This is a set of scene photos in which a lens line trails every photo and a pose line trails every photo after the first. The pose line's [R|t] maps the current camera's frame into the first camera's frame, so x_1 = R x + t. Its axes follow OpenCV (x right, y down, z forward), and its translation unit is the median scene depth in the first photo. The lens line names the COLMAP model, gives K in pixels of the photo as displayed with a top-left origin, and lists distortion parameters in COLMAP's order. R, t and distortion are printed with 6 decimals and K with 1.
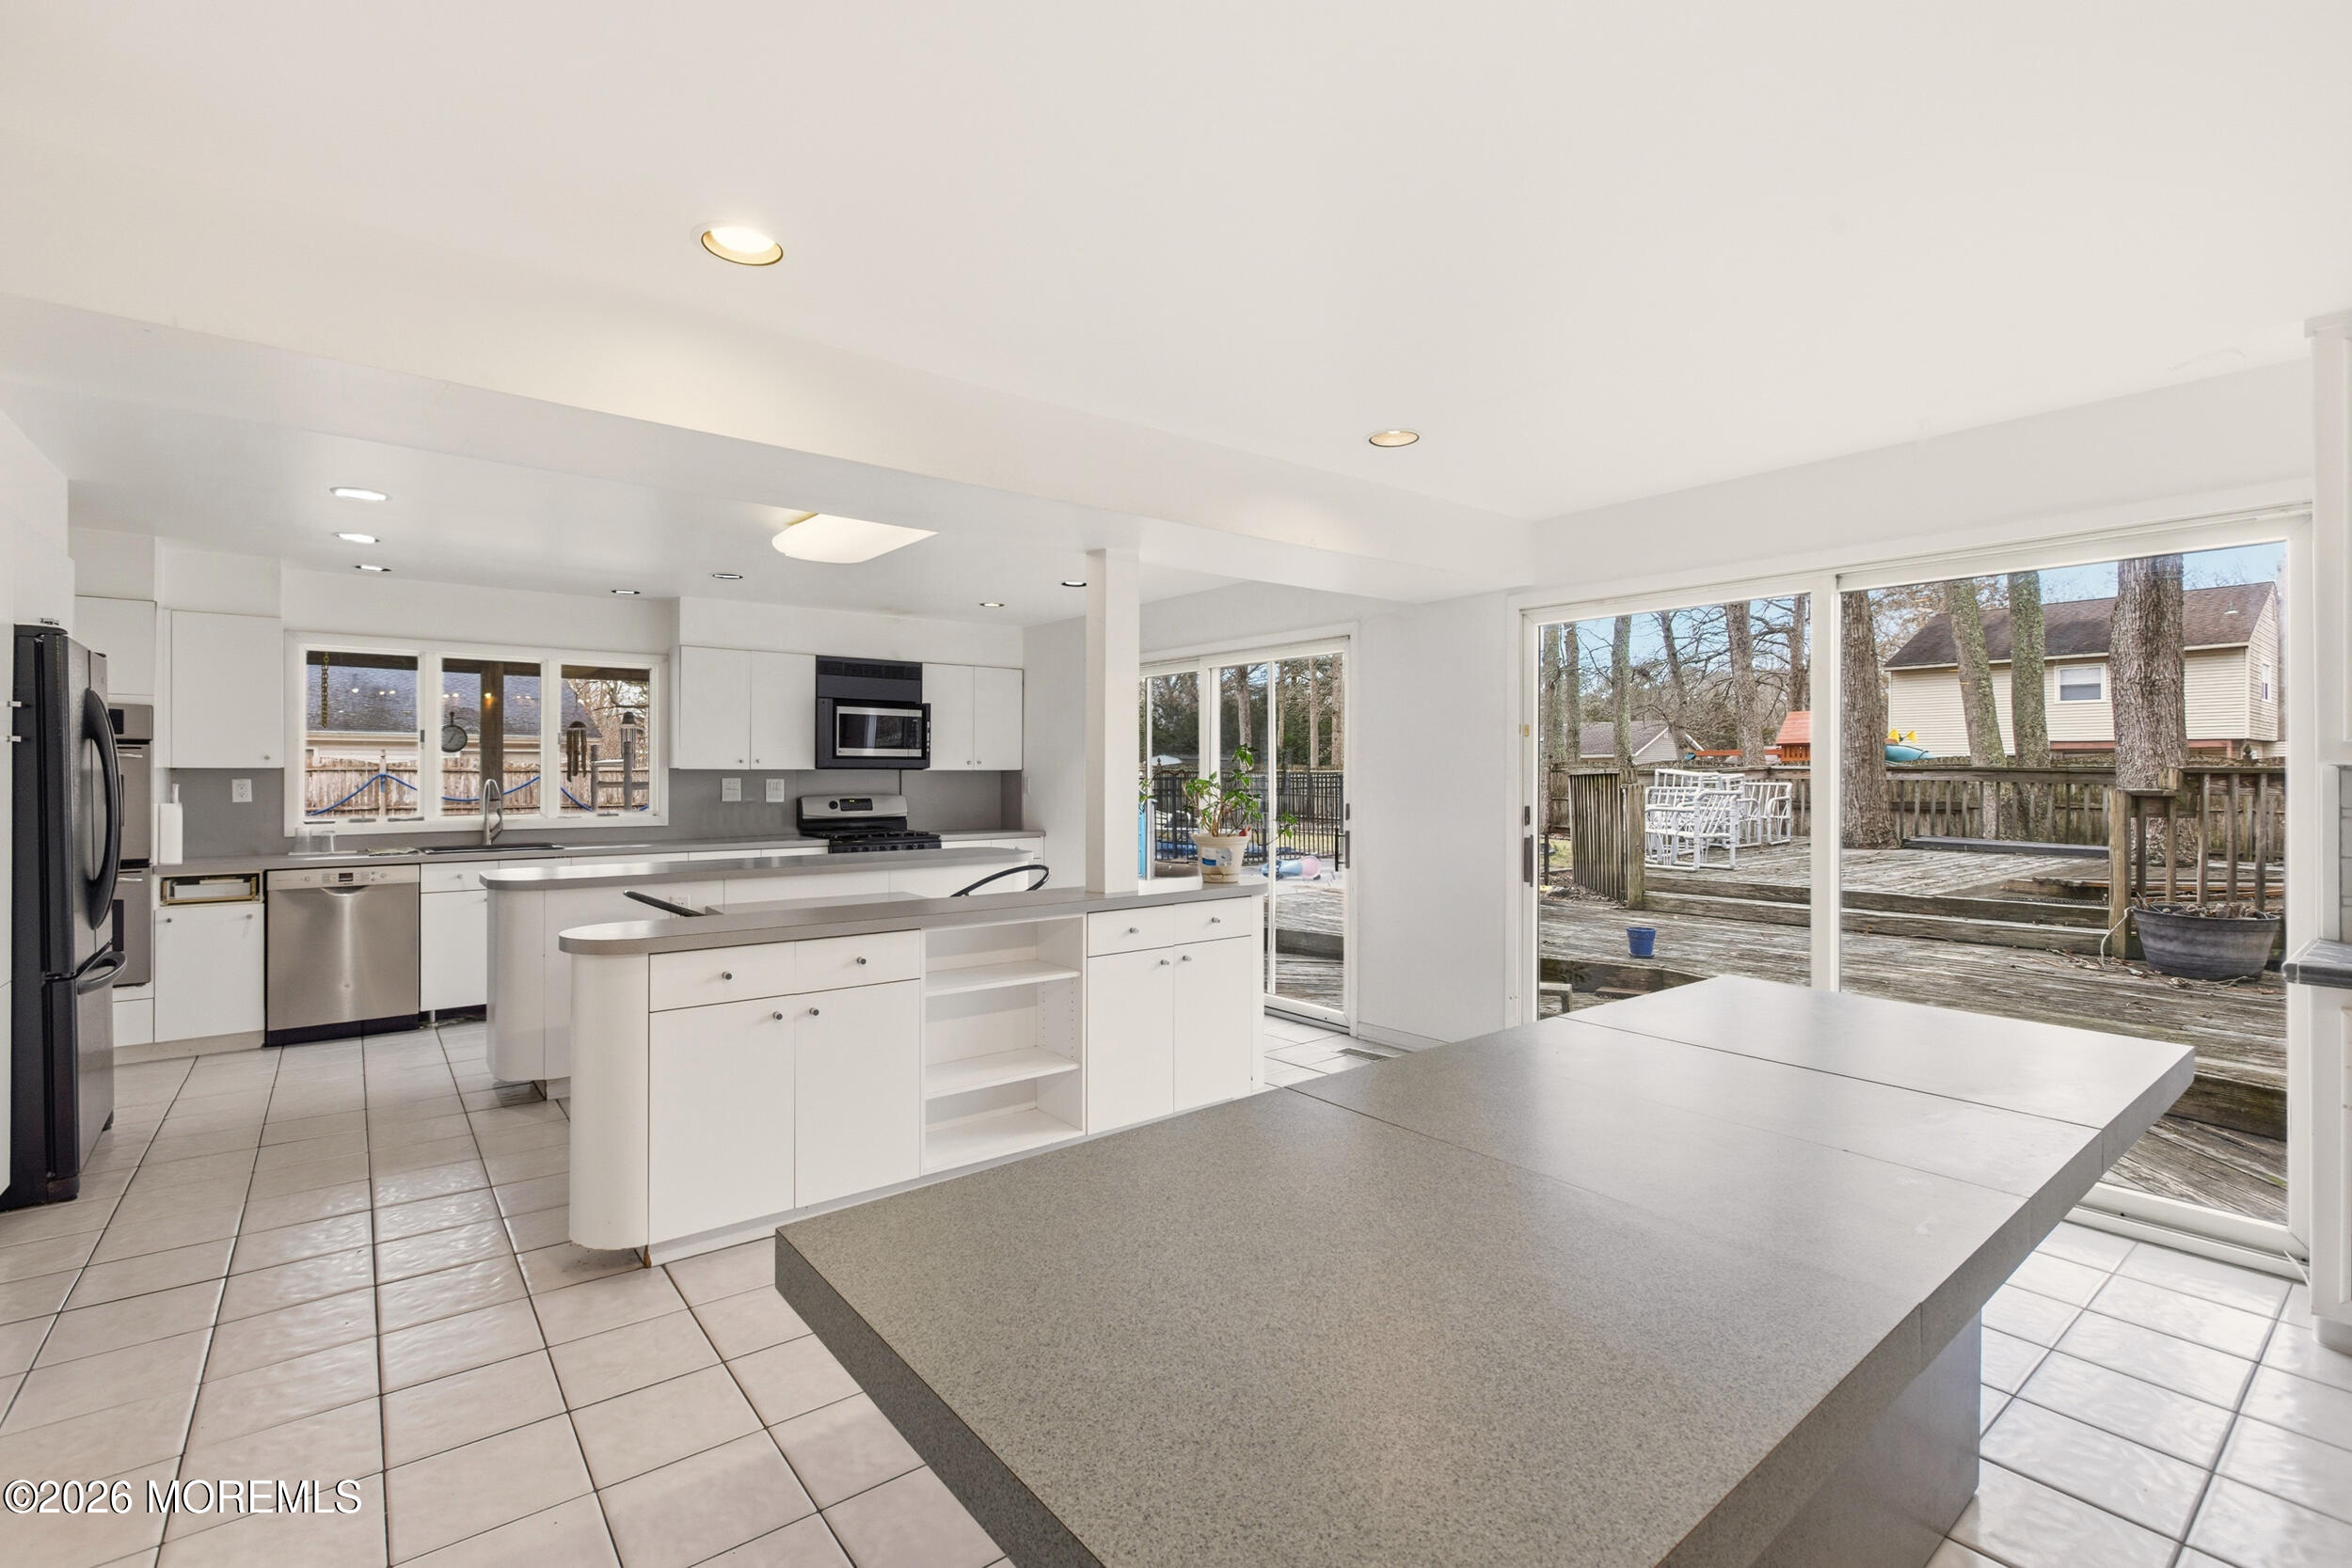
lens RADIAL K [[1045.5, 0, 1176.5], [0, 1045.5, 772.9], [0, 0, 1]] dist [0.000441, 0.000174]
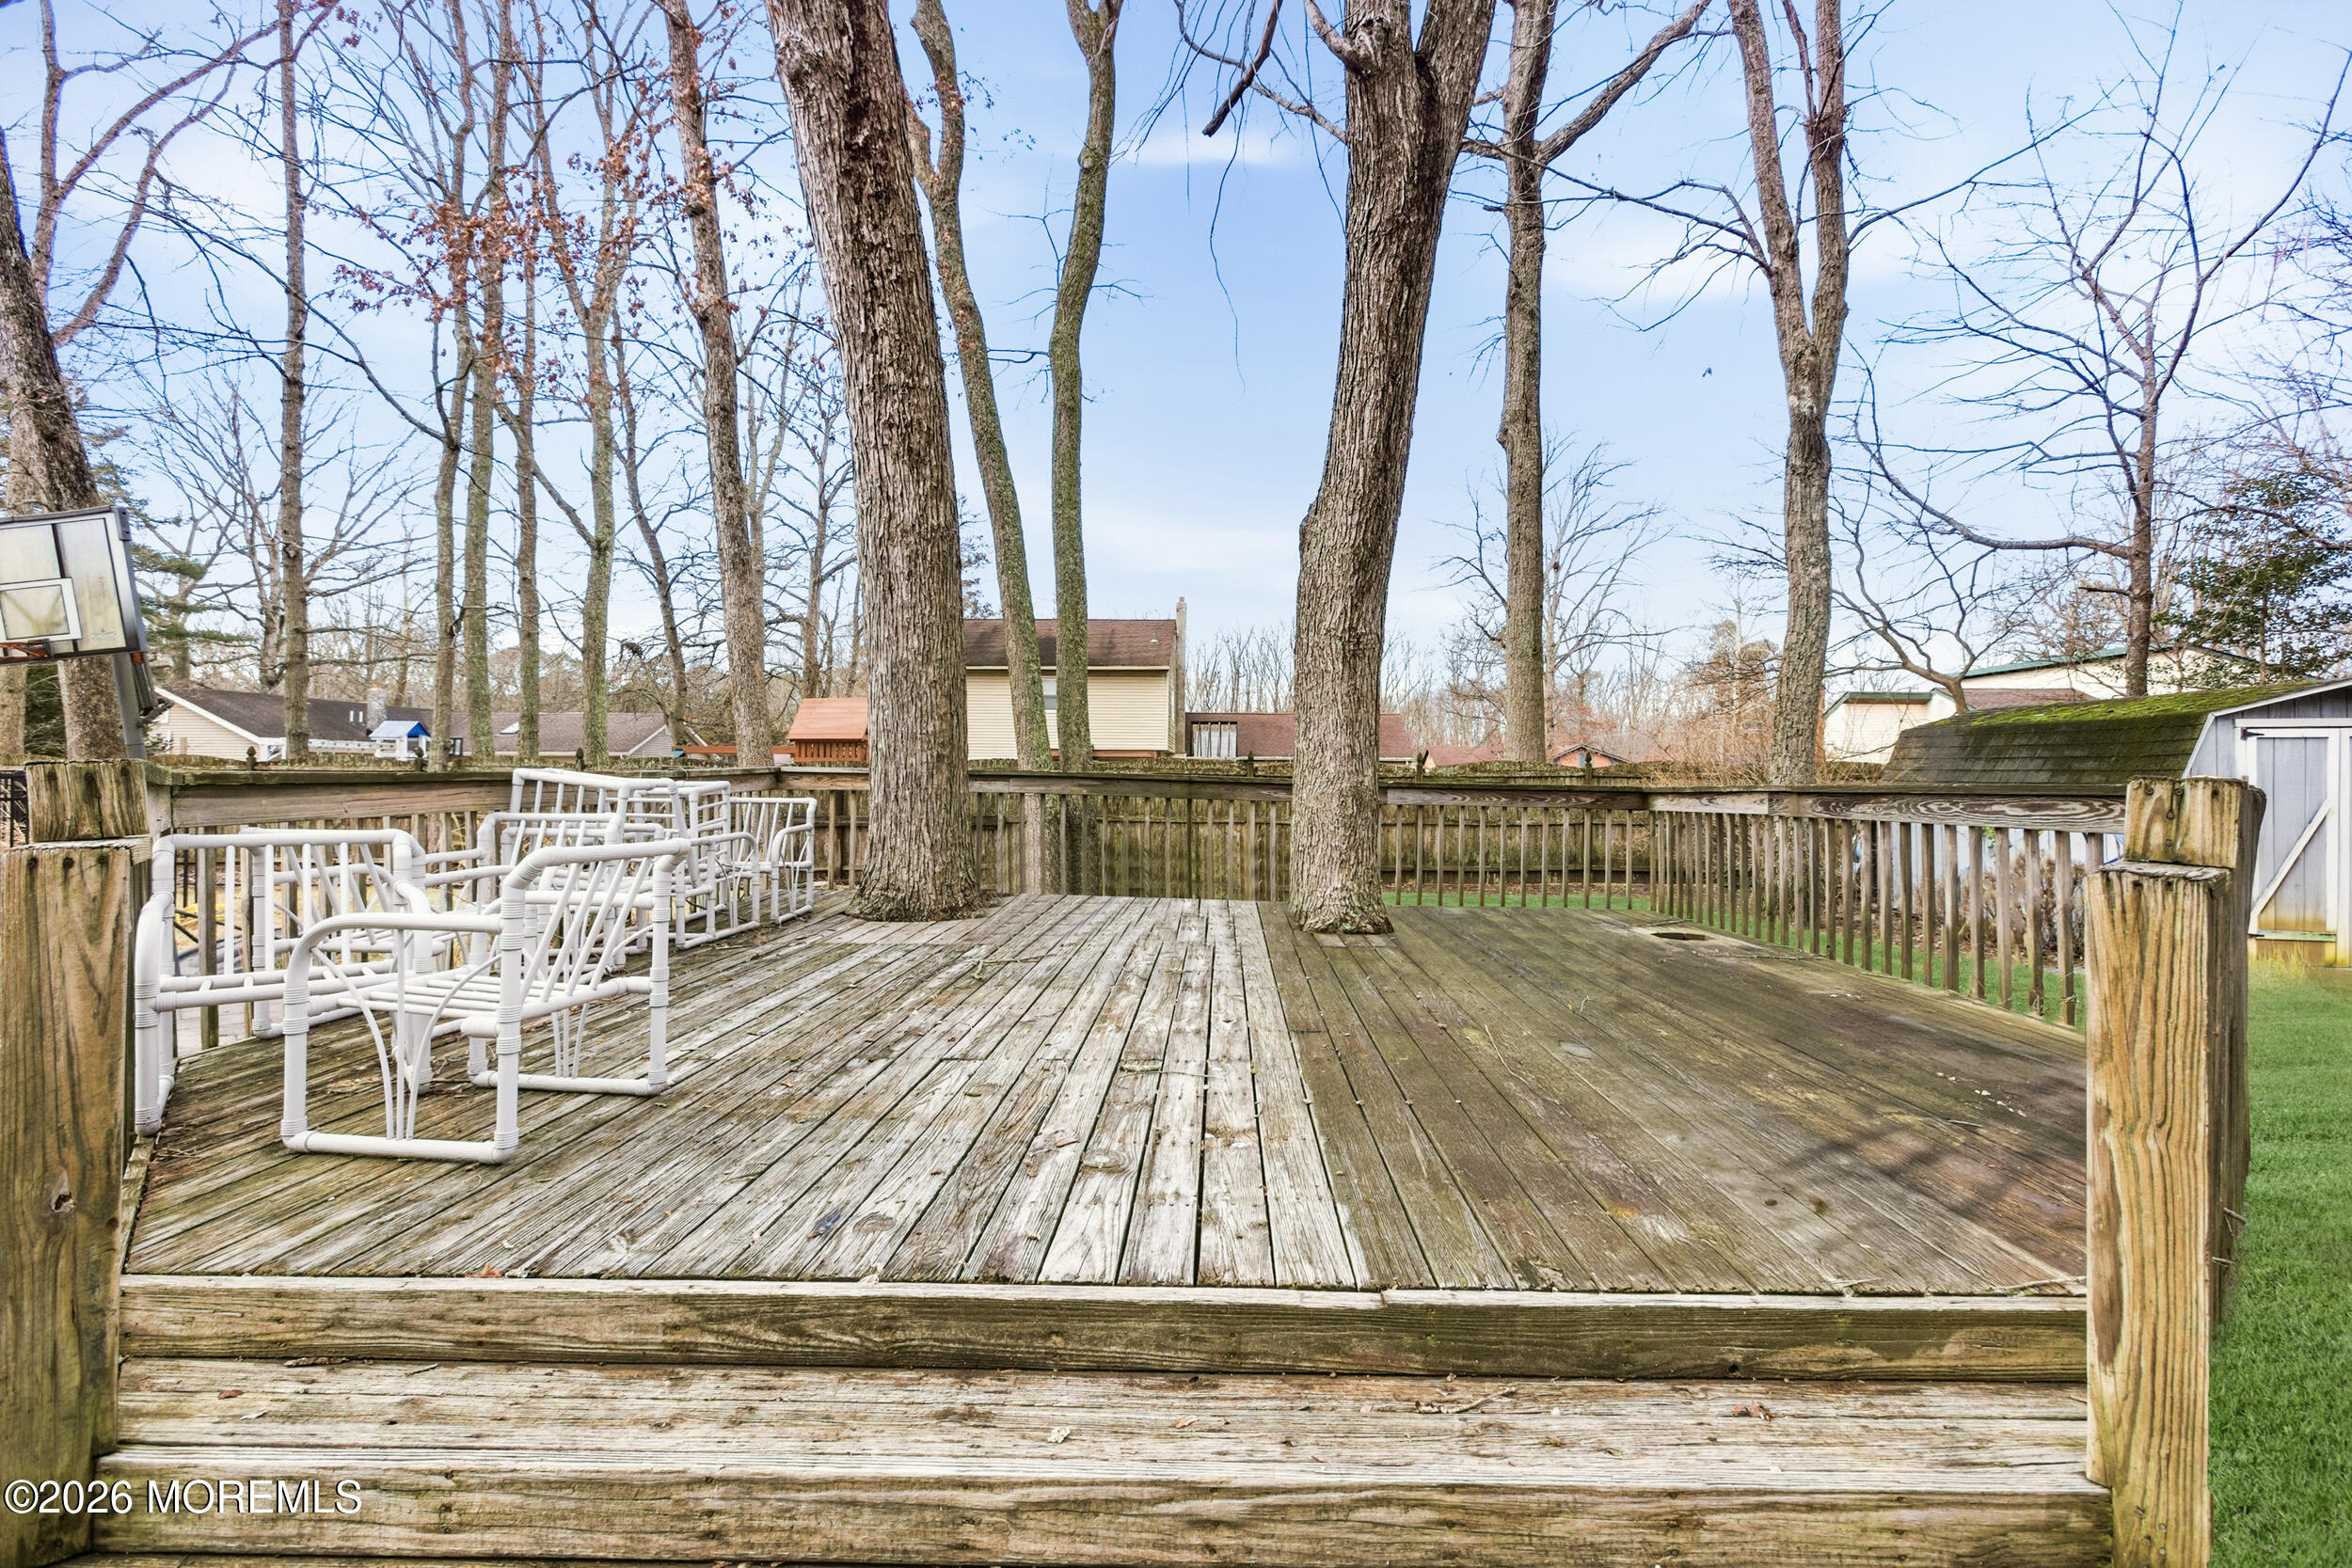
lens RADIAL K [[1045.5, 0, 1176.5], [0, 1045.5, 772.9], [0, 0, 1]] dist [0.000441, 0.000174]
pose [[0.639917, 0.009327, 0.768387, 0.272854], [-0.008268, 0.999952, -0.005253, -0.001980], [-0.768399, -0.002991, 0.639964, 0.477010]]
